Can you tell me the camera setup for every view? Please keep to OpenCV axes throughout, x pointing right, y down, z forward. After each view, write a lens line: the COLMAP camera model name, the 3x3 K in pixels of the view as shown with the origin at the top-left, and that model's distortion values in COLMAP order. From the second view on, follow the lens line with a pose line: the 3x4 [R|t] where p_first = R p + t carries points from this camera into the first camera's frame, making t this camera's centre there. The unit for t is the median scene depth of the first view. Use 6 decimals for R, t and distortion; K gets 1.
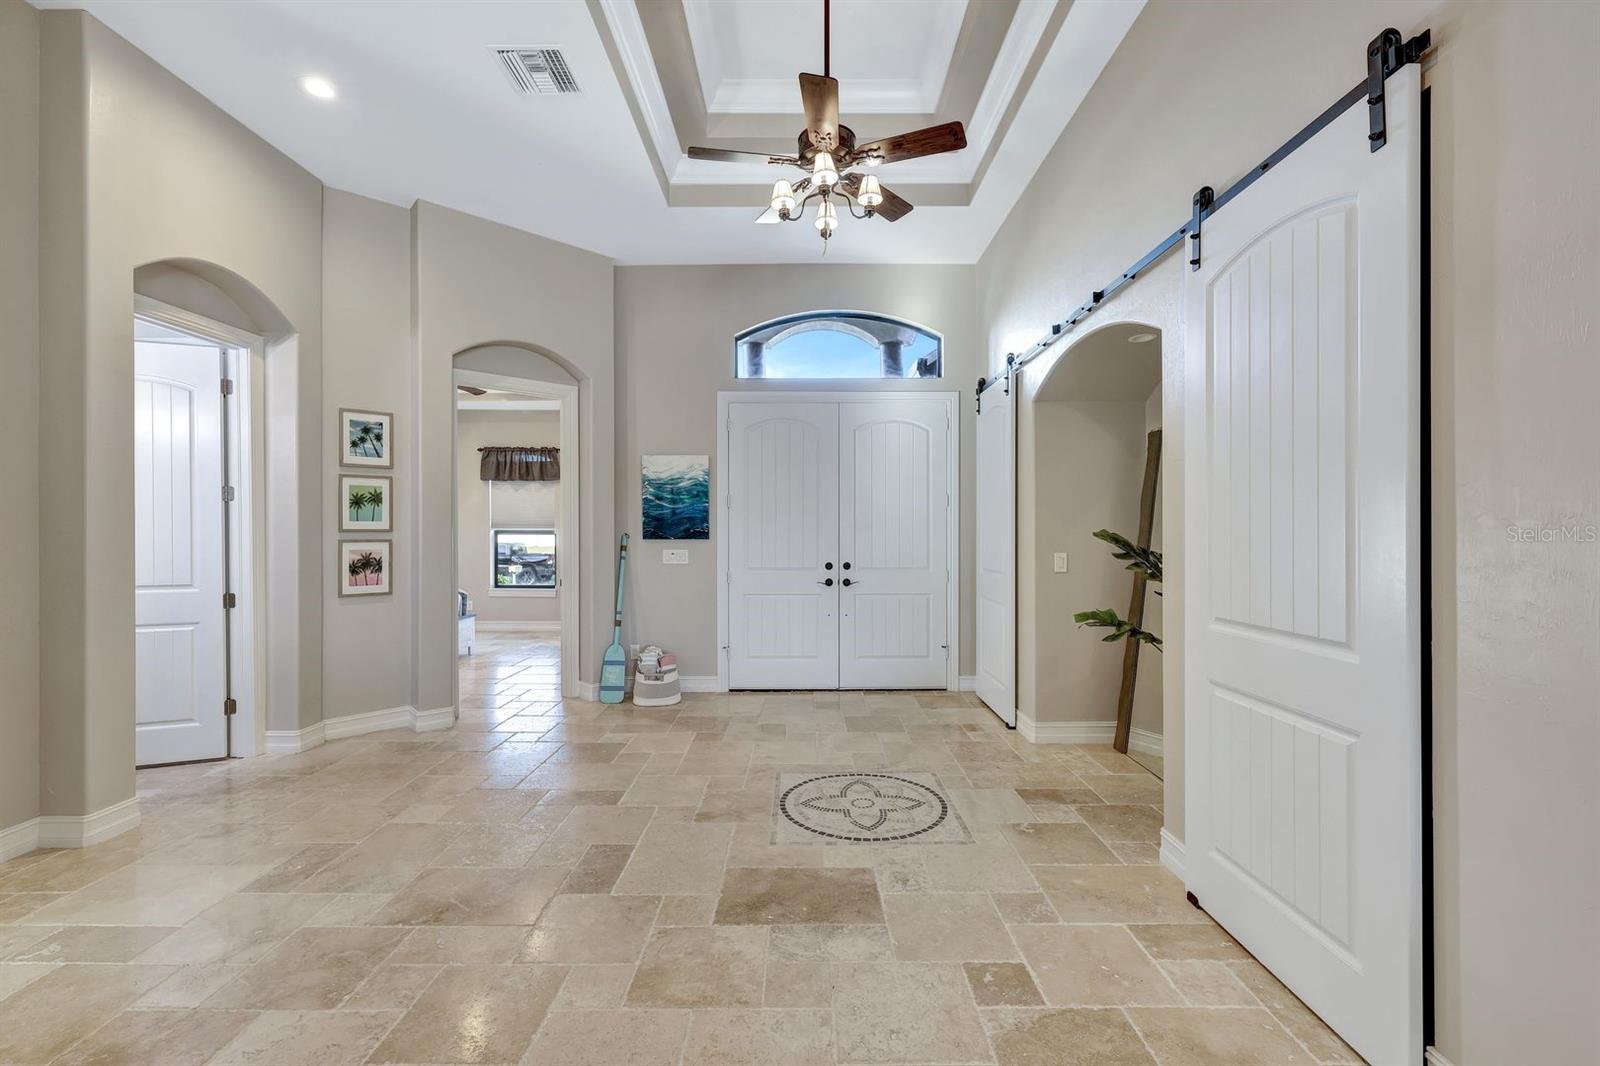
lens RADIAL K [[667.5, 0, 801.2], [0, 667.5, 529.9], [0, 0, 1]] dist [-0.002750, 0.000254]
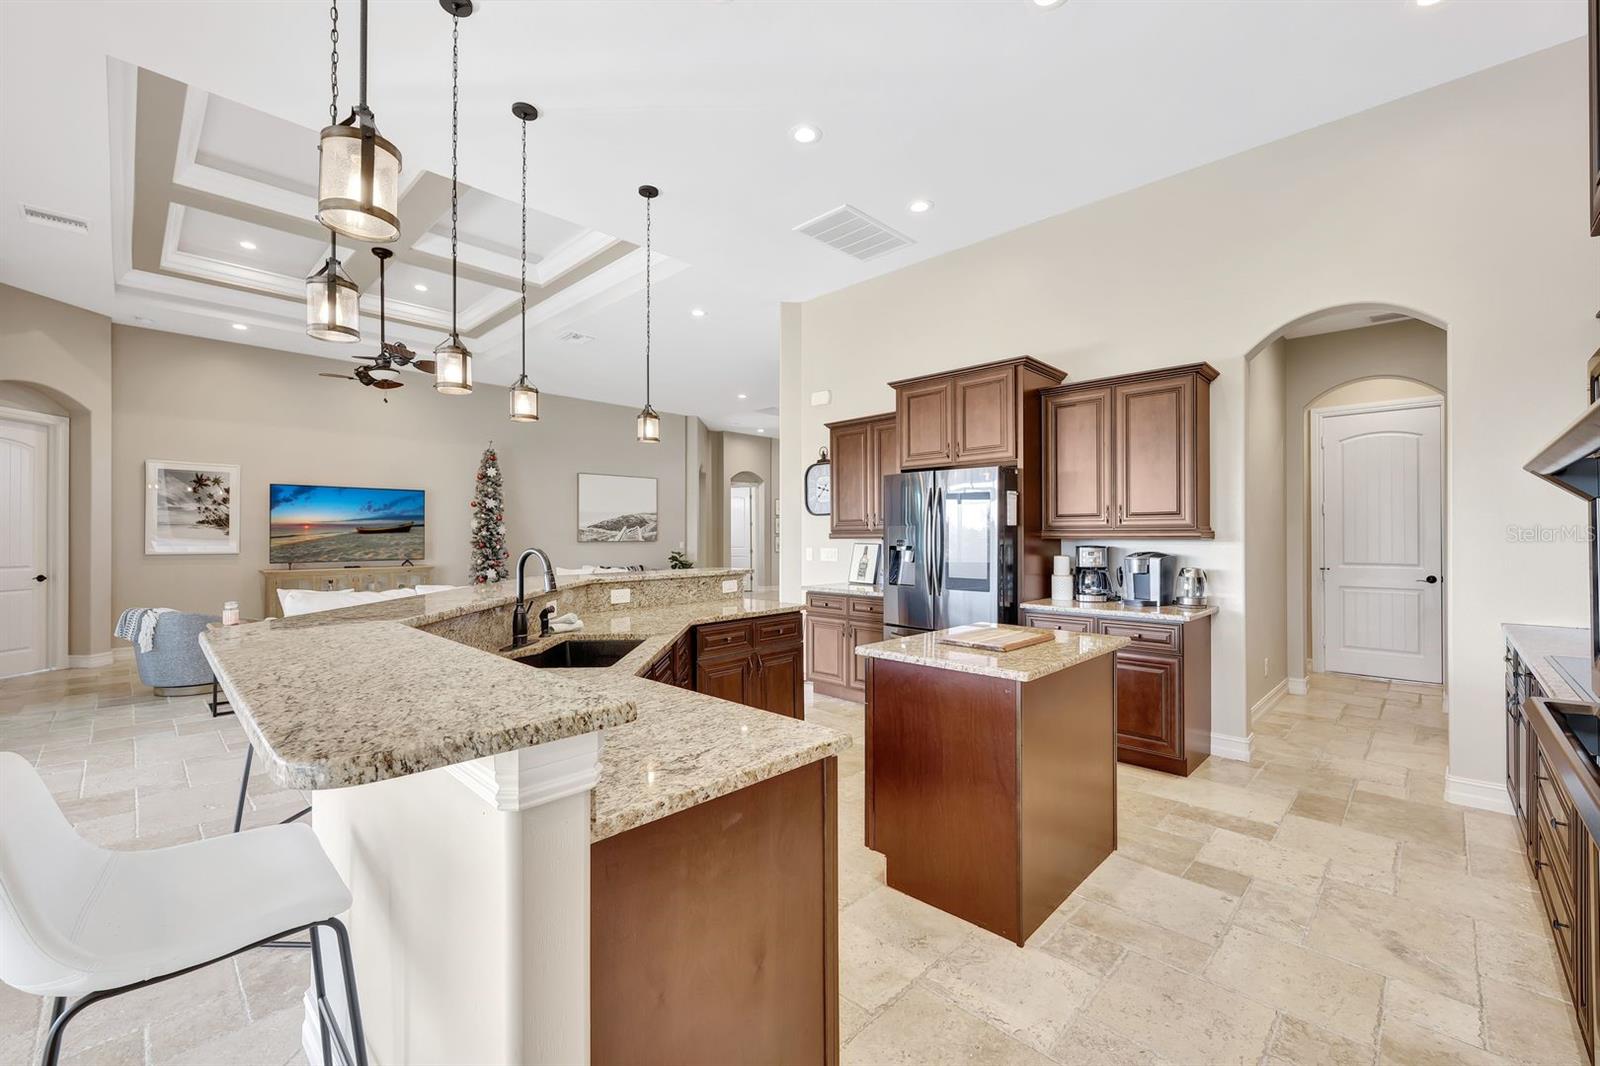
lens RADIAL K [[667.5, 0, 800.0], [0, 667.5, 531.3], [0, 0, 1]] dist [-0.002750, 0.000254]
pose [[0.711825, -0.000837, -0.702356, 2.125431], [-0.000381, 0.999999, -0.001577, -0.004656], [0.702356, 0.001390, 0.711824, -1.615566]]
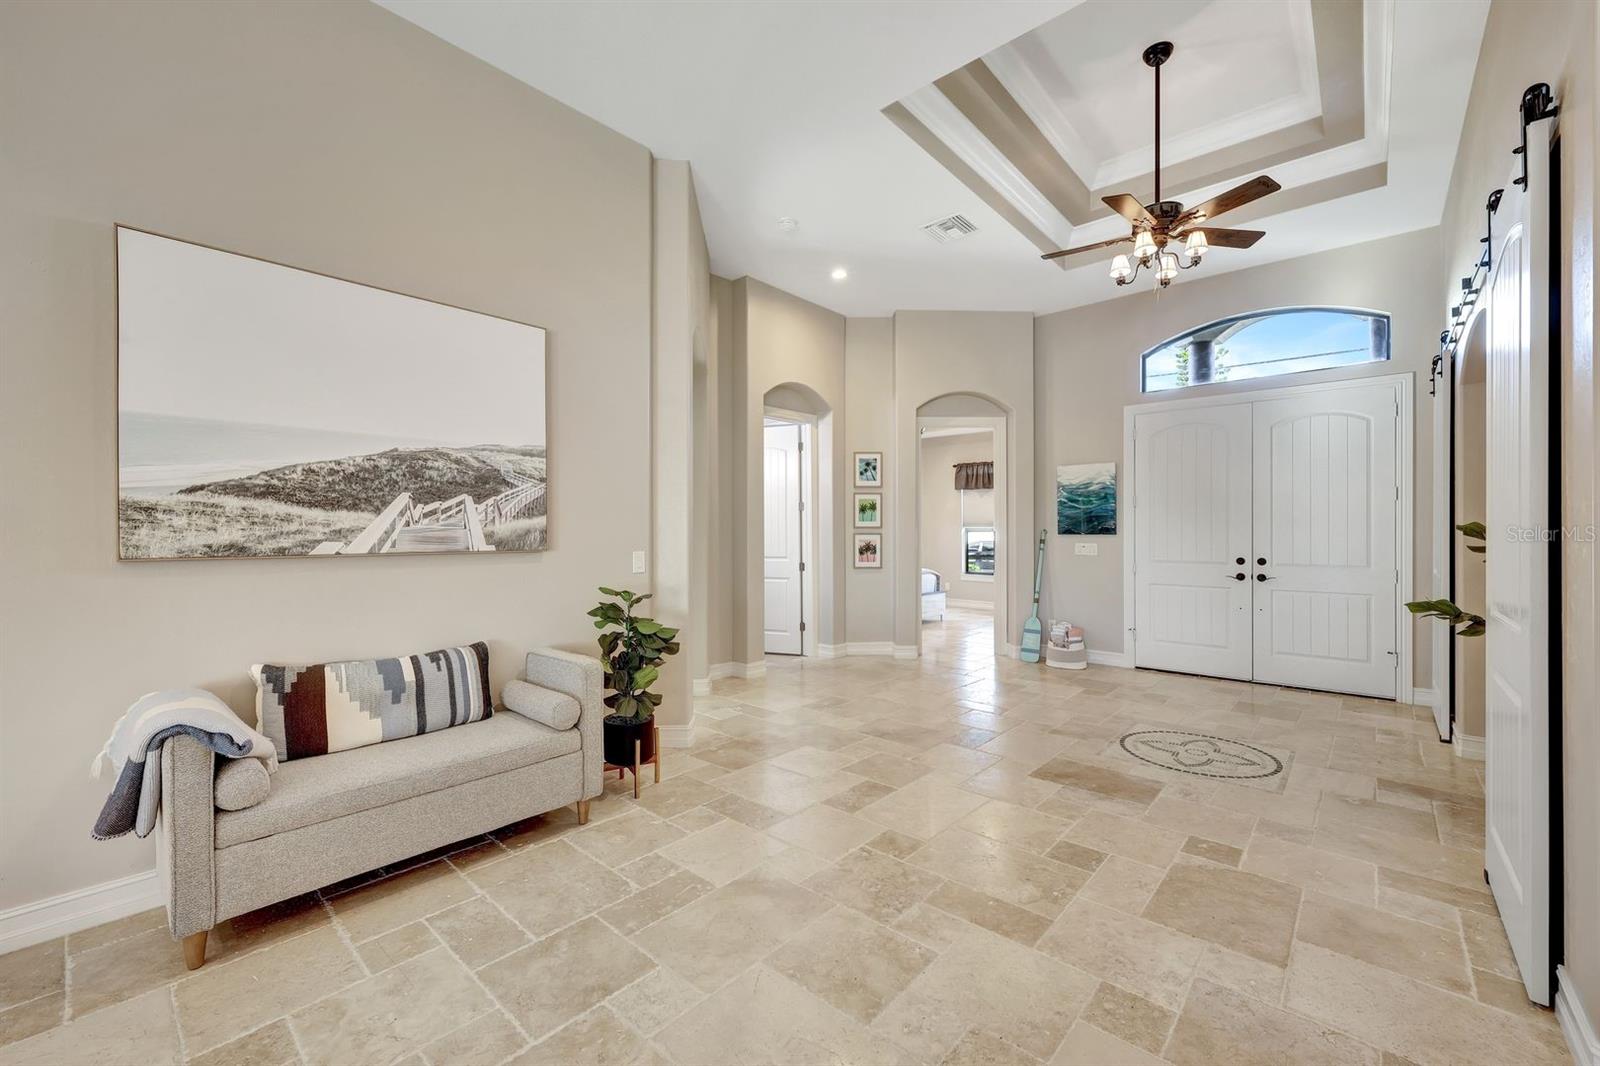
lens RADIAL K [[643.5, 0, 802.0], [0, 643.5, 528.0], [0, 0, 1]] dist [-0.001755, 0.000469]
pose [[0.748496, -0.002528, -0.663134, 0.278588], [0.000196, 0.999994, -0.003591, 0.009073], [0.663139, 0.002558, 0.748492, -0.283410]]
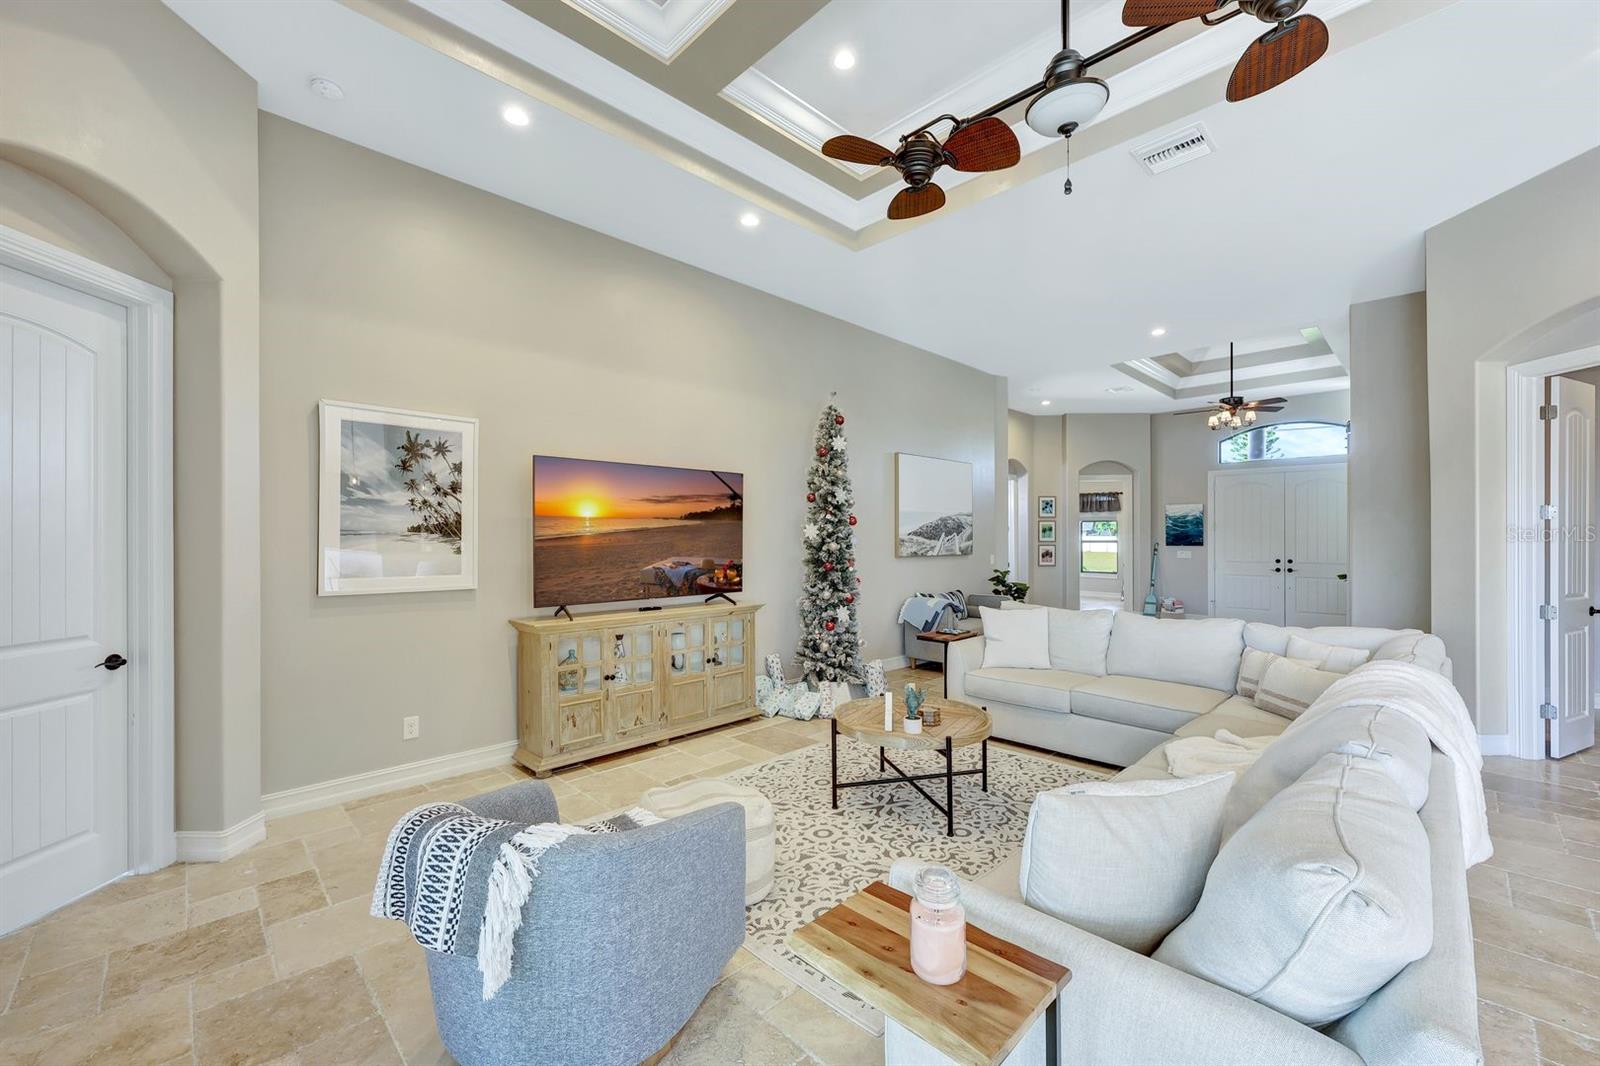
lens RADIAL K [[643.5, 0, 794.0], [0, 643.5, 539.2], [0, 0, 1]] dist [-0.001755, 0.000469]
pose [[0.694459, 0.001778, -0.719530, 0.561800], [0.001403, 0.999992, 0.003824, -0.021453], [0.719531, -0.003665, 0.694450, -1.720240]]
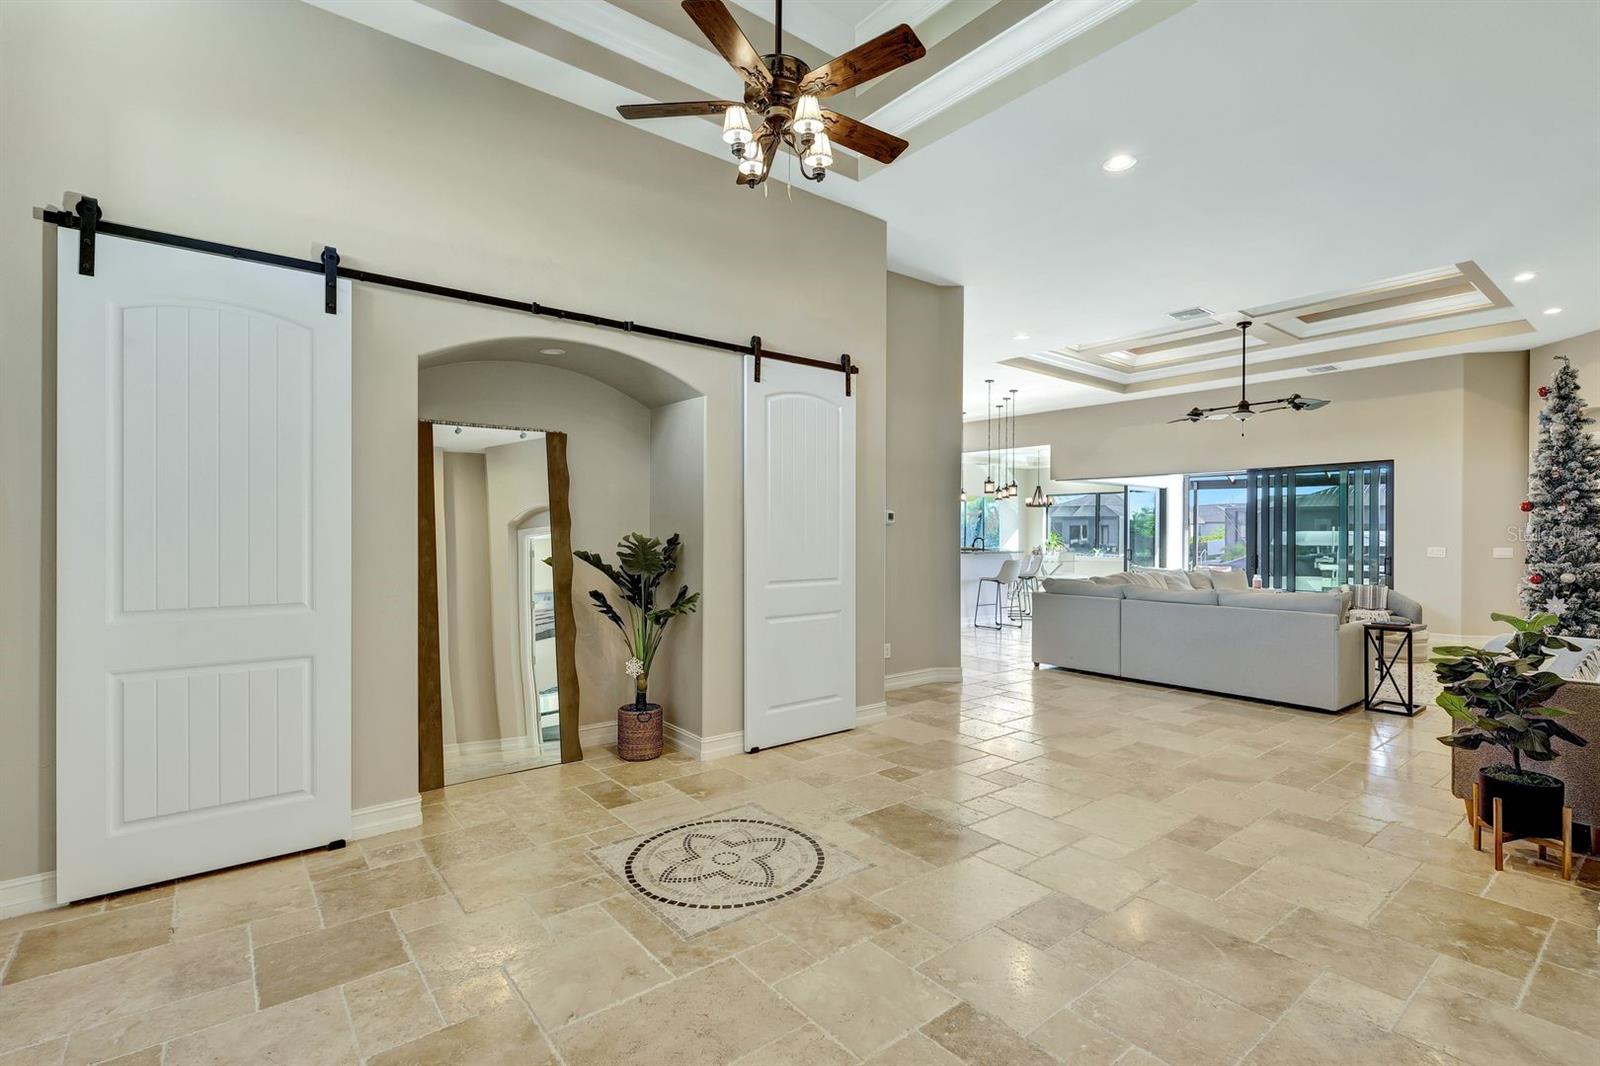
lens RADIAL K [[736.2, 0, 807.3], [0, 736.2, 531.2], [0, 0, 1]] dist [0.011582, -0.000508]
pose [[-0.631255, 0.001686, 0.775574, -0.585189], [-0.004780, 0.999970, -0.006064, 0.003460], [-0.775561, -0.007535, -0.631228, 1.278278]]
